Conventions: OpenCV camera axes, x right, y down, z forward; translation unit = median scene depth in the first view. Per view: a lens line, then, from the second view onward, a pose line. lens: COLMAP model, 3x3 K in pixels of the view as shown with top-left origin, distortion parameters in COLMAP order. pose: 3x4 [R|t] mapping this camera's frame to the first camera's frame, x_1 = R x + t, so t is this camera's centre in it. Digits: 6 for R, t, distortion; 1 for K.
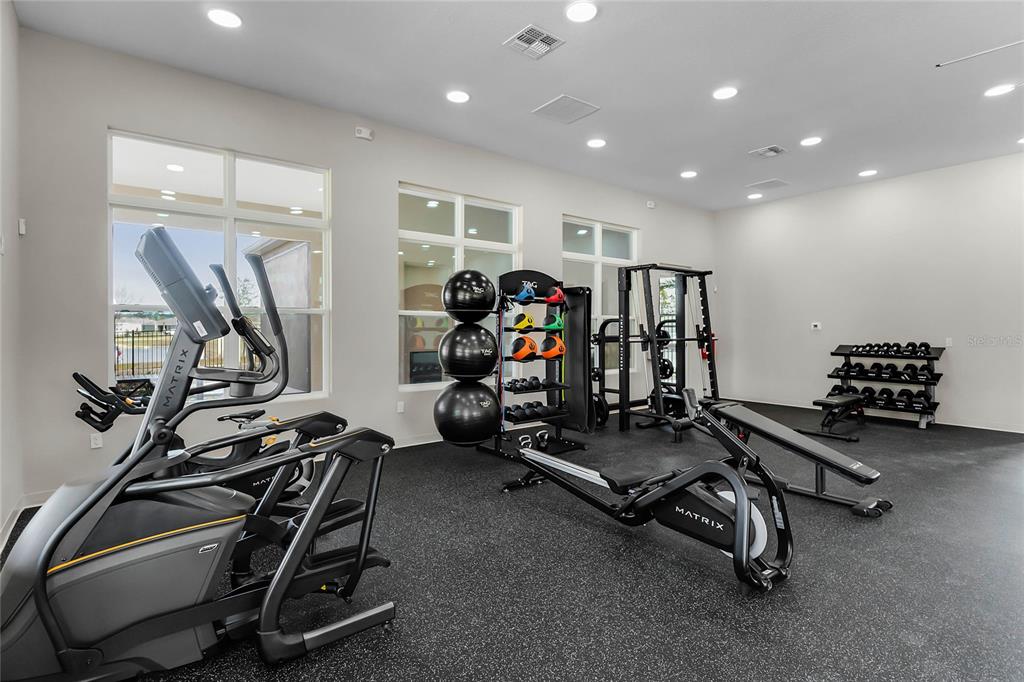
lens RADIAL K [[504.7, 0, 512.2], [0, 504.7, 330.4], [0, 0, 1]] dist [-0.003153, -0.000906]
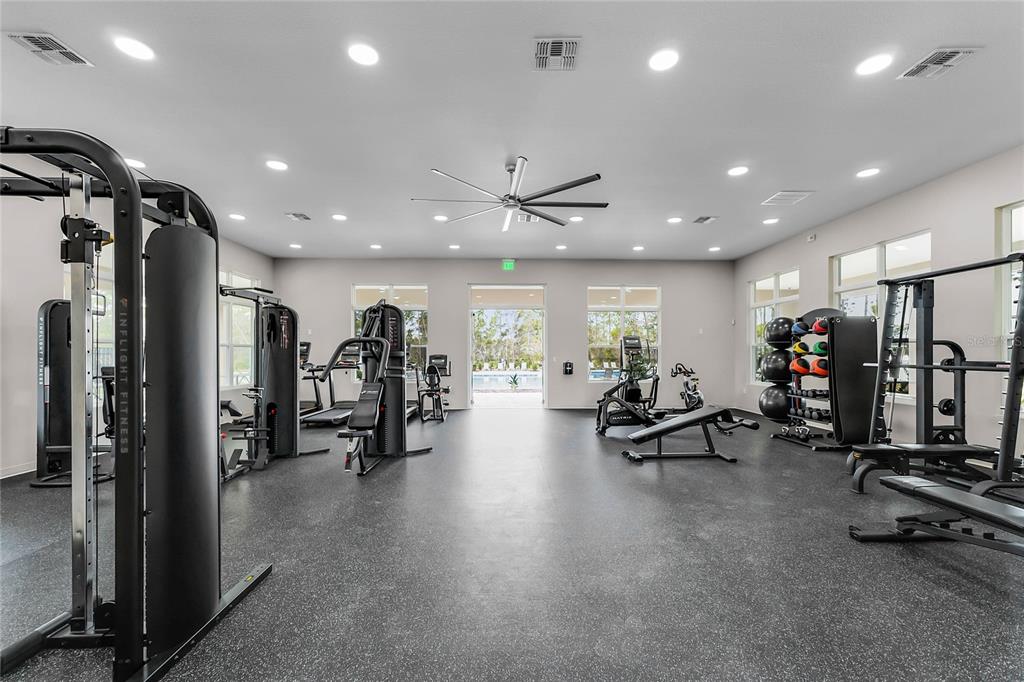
lens RADIAL K [[432.0, 0, 518.9], [0, 432.0, 353.9], [0, 0, 1]] dist [0.007472, -0.000036]
pose [[-0.593887, 0.004323, -0.804537, 1.523491], [-0.003416, 0.999963, 0.007894, -0.006464], [0.804542, 0.007437, -0.593850, 1.103317]]
